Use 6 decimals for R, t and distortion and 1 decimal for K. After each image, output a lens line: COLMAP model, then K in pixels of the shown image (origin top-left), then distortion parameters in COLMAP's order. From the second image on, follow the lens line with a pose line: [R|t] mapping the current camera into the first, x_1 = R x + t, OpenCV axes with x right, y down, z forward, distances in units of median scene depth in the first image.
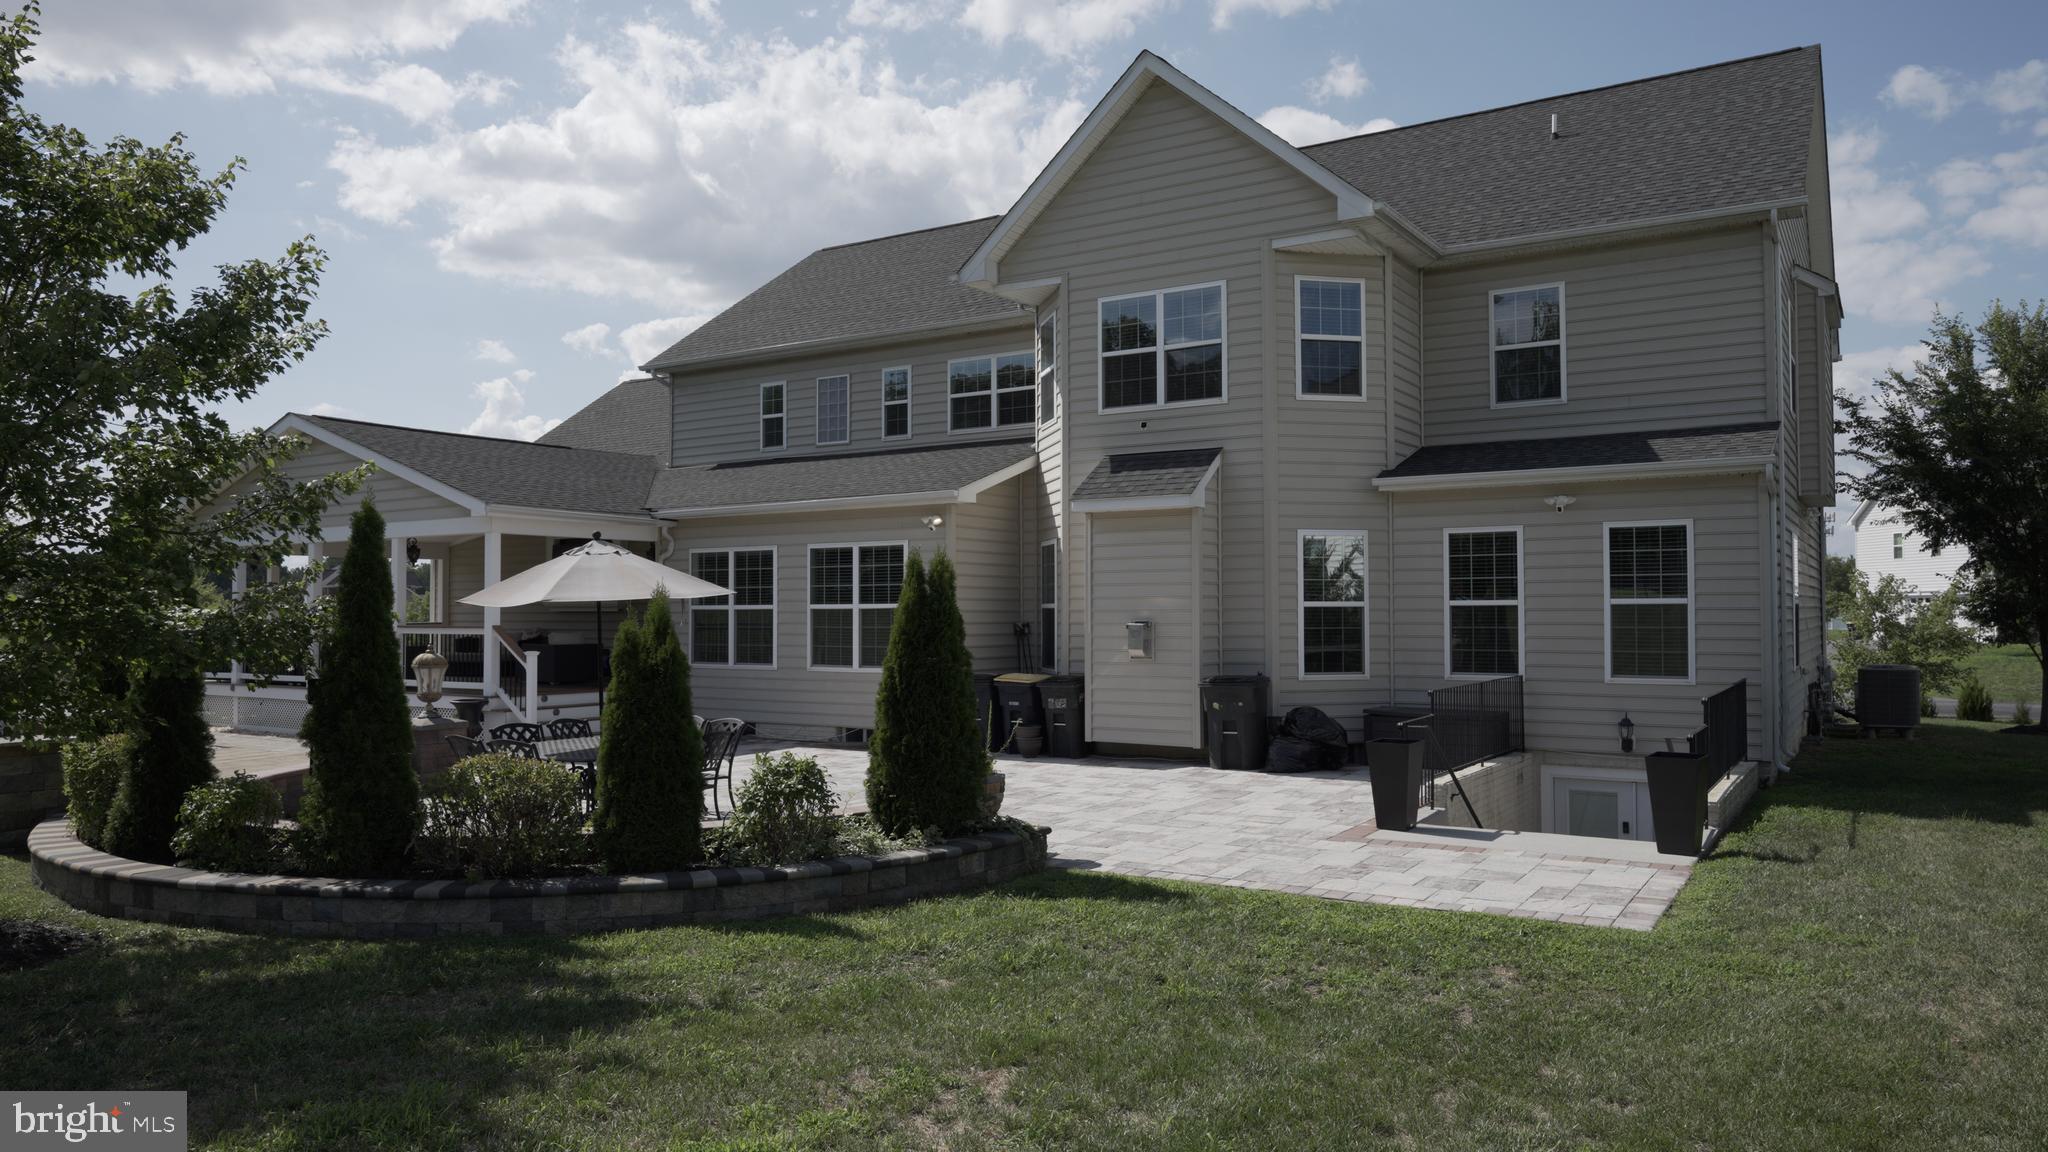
lens RADIAL K [[1356.4, 0, 1027.5], [0, 1356.4, 579.8], [0, 0, 1]] dist [-0.018324, 0.010497]
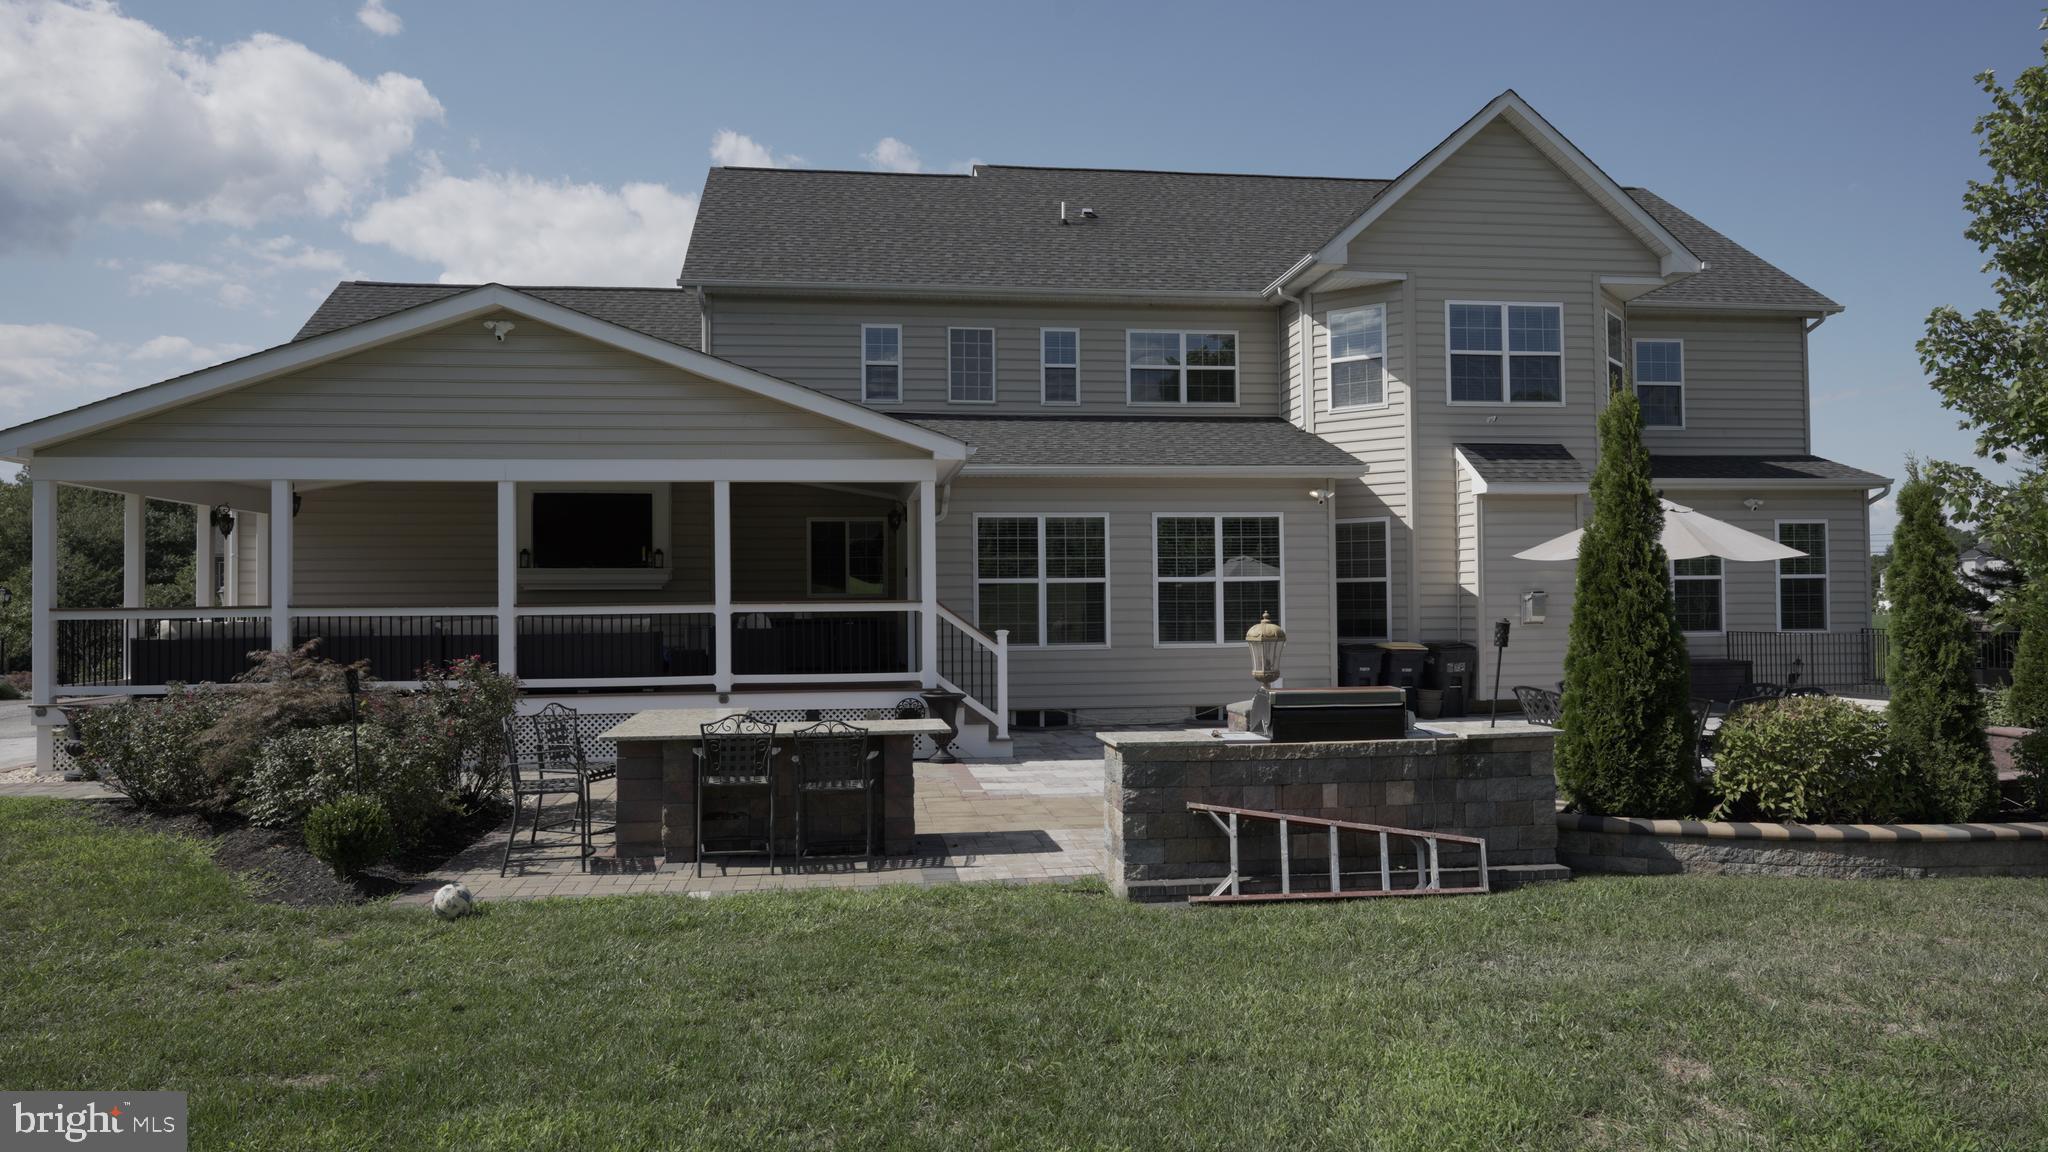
lens RADIAL K [[1356.4, 0, 1035.7], [0, 1356.4, 584.8], [0, 0, 1]] dist [-0.018324, 0.010497]
pose [[0.760866, 0.004740, 0.648892, -0.973842], [-0.008558, 0.999960, 0.002730, 0.025193], [-0.648853, -0.007631, 0.760876, 0.402862]]
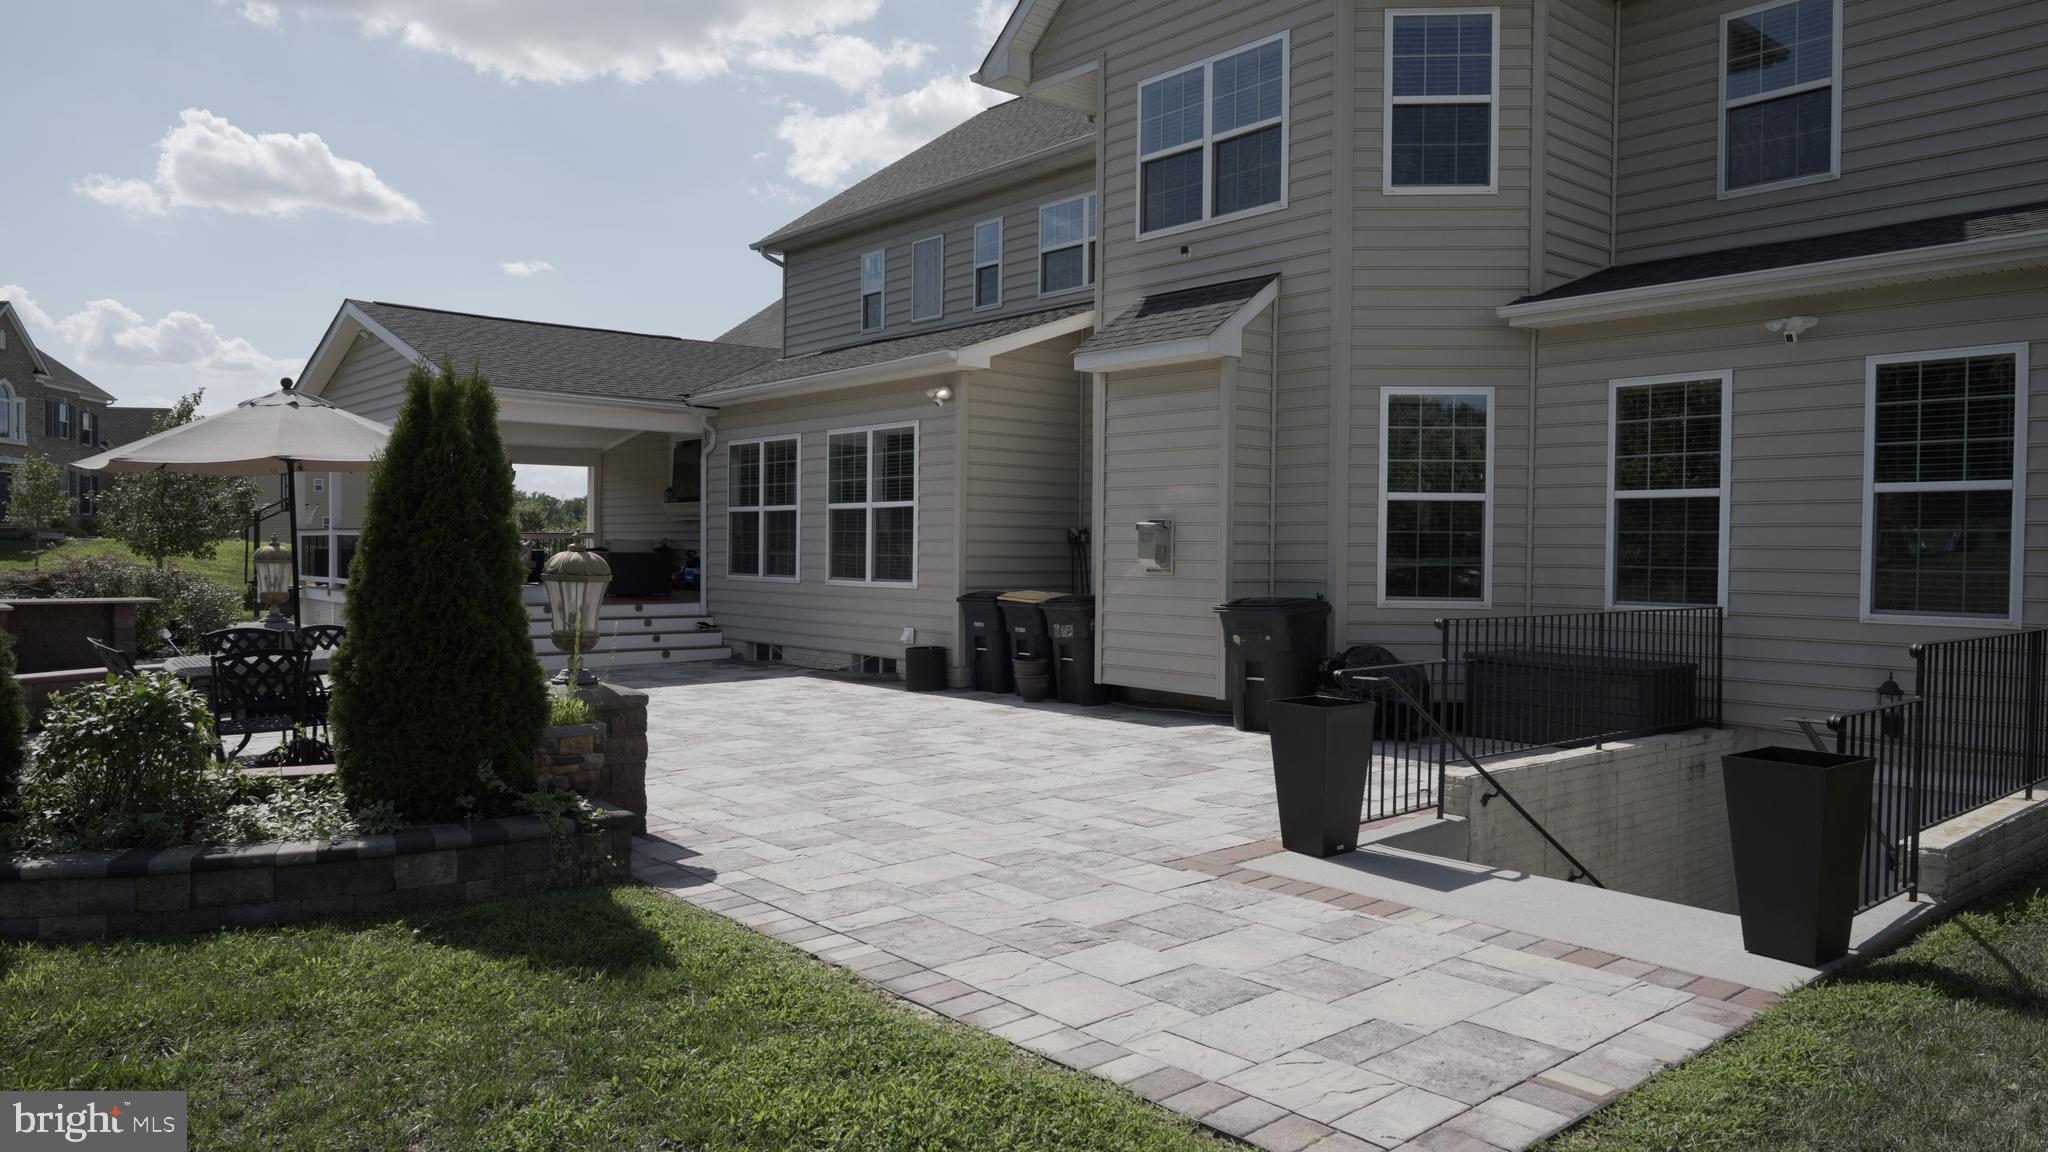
lens RADIAL K [[1356.4, 0, 1020.9], [0, 1356.4, 580.3], [0, 0, 1]] dist [-0.018324, 0.010497]
pose [[0.957858, 0.020248, -0.286526, 0.220076], [-0.006682, 0.998813, 0.048245, 0.028123], [0.287163, -0.044297, 0.956857, 0.287402]]
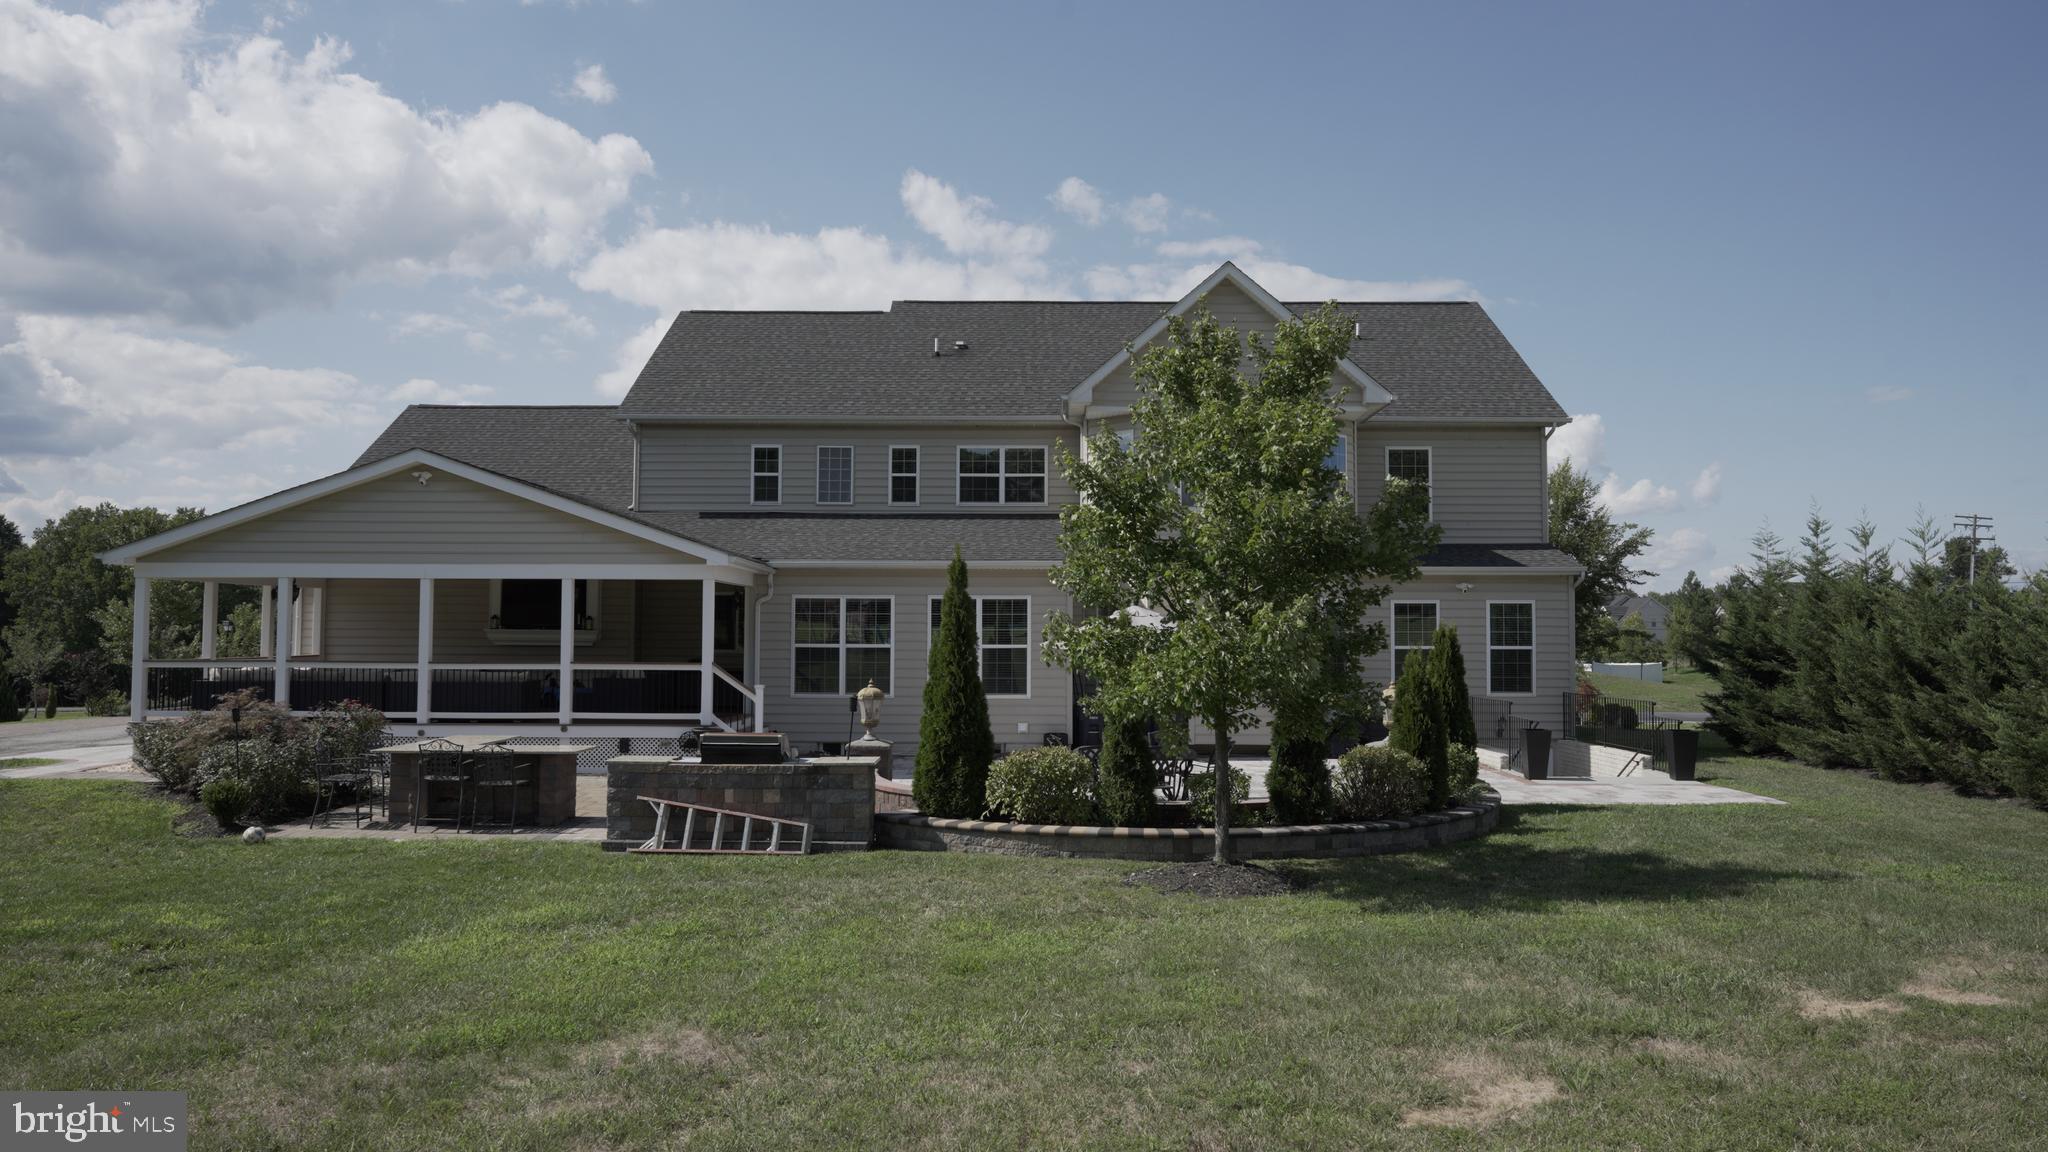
lens RADIAL K [[1356.4, 0, 1035.9], [0, 1356.4, 605.2], [0, 0, 1]] dist [-0.018324, 0.010497]
pose [[0.845795, 0.018832, 0.533175, -0.866233], [-0.020847, 0.999780, -0.002243, -0.019429], [-0.533100, -0.009218, 0.846002, -0.111838]]
